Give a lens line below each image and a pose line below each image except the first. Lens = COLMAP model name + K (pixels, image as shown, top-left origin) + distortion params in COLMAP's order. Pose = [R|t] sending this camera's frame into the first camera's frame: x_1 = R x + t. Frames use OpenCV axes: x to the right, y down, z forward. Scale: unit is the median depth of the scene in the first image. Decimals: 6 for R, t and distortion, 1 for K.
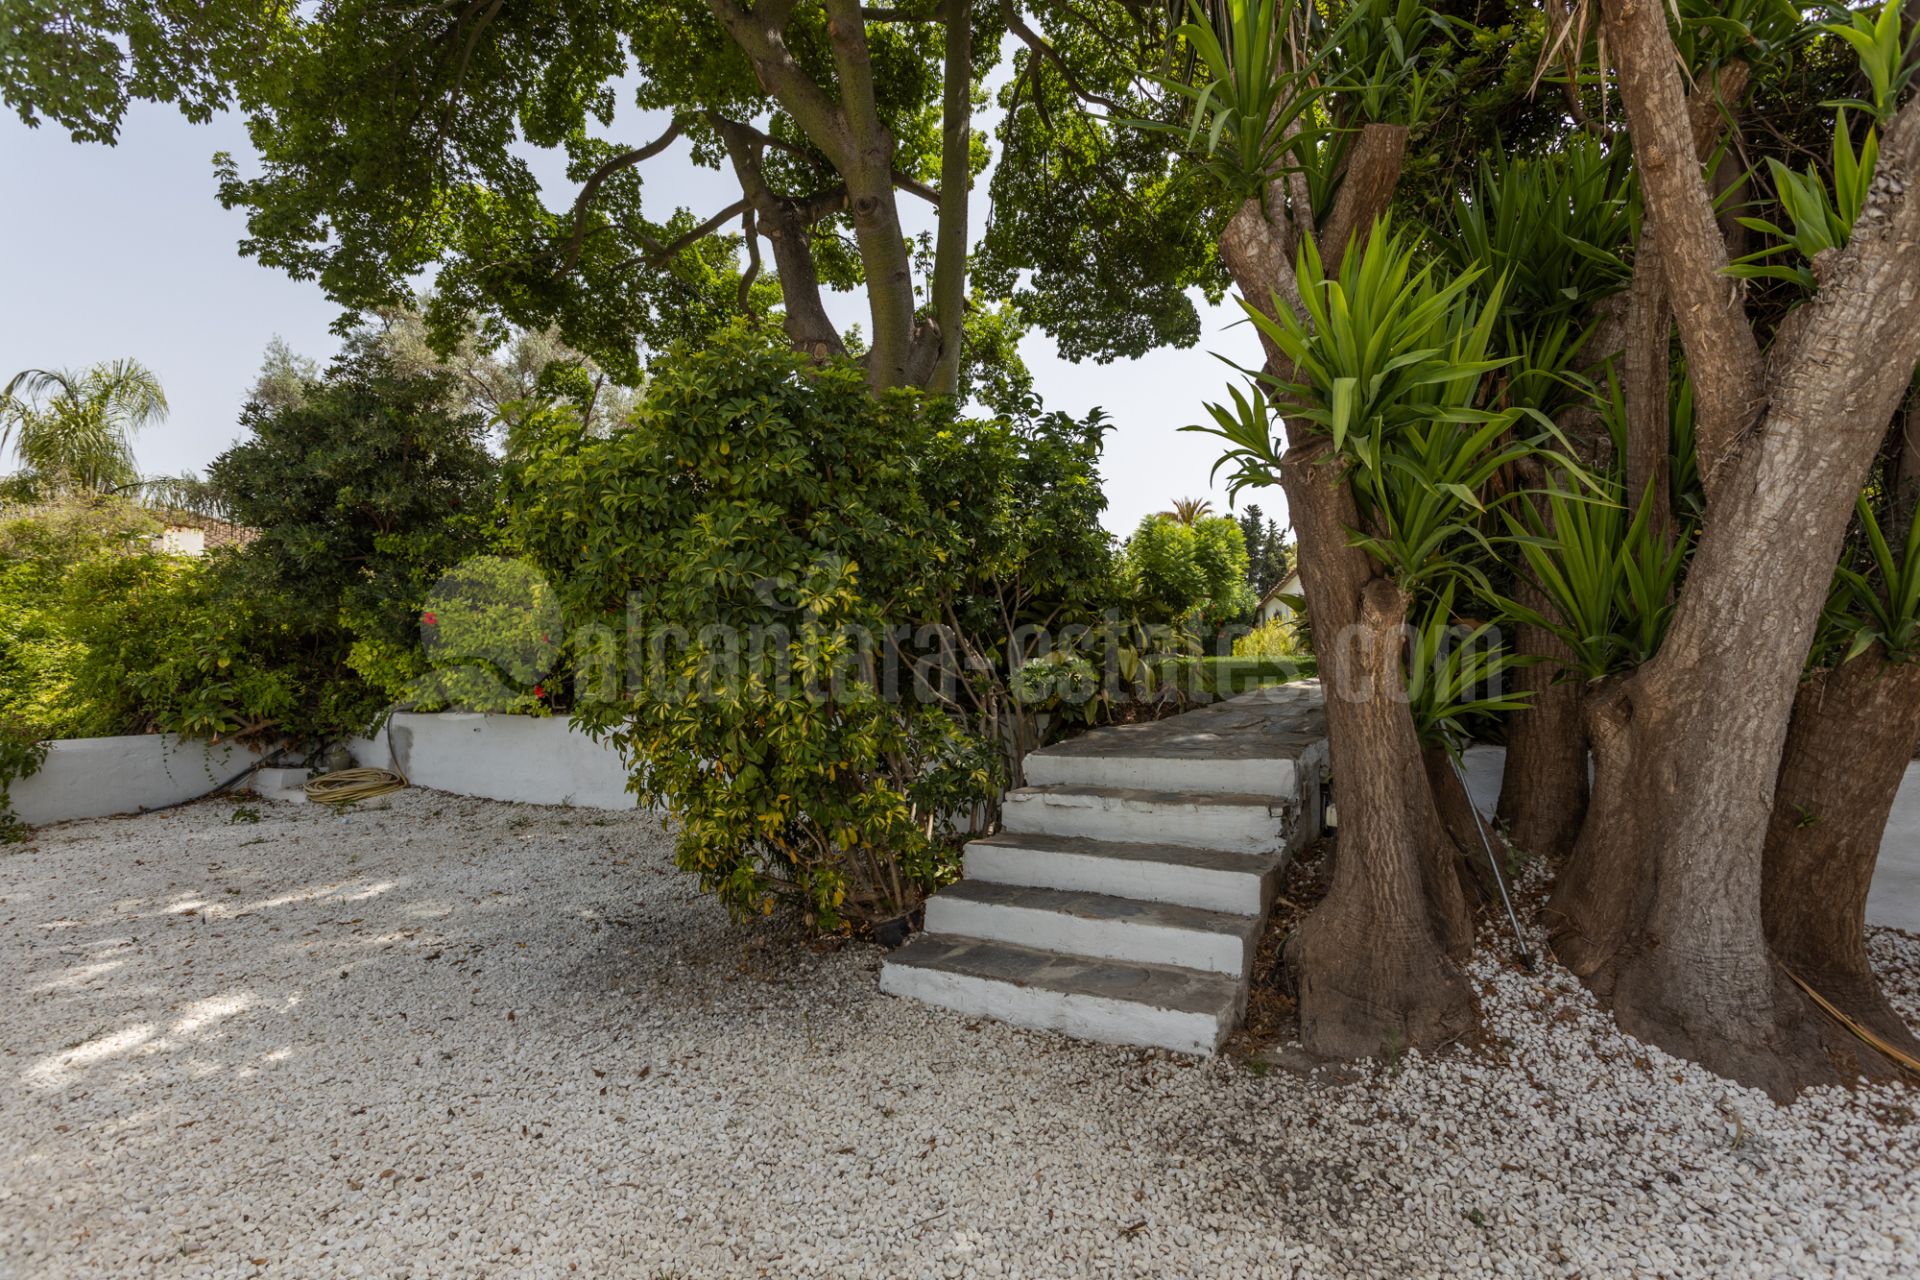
lens RADIAL K [[918.4, 0, 960.0], [0, 918.4, 640.0], [0, 0, 1]] dist [0.011752, 0.000417]
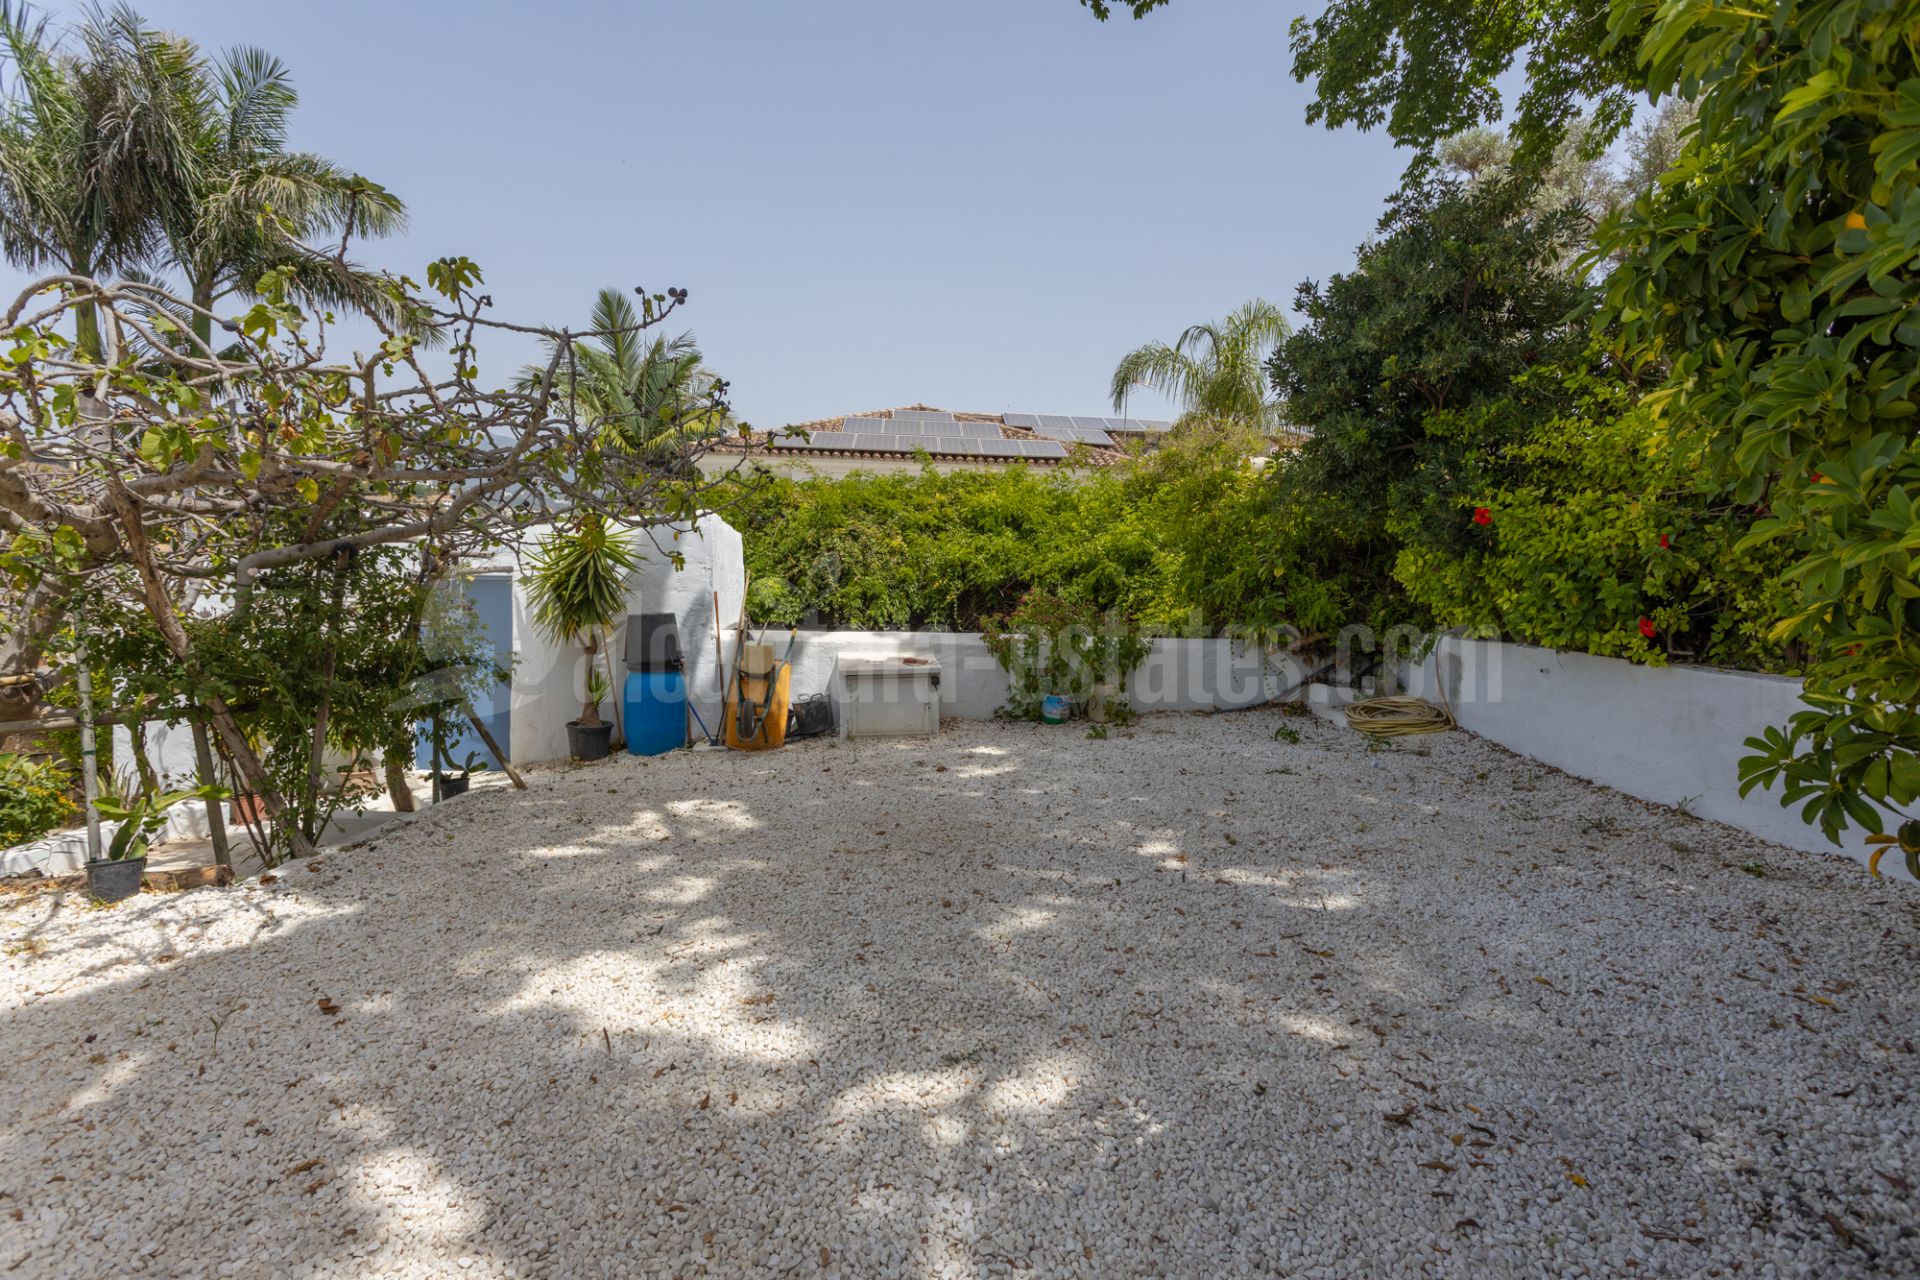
lens RADIAL K [[898.1, 0, 965.8], [0, 898.1, 633.3], [0, 0, 1]] dist [0.004414, 0.001046]
pose [[0.475375, 0.077740, -0.876342, -0.122081], [0.002231, 0.995979, 0.089564, 0.003657], [0.879780, -0.044531, 0.473290, 0.264404]]
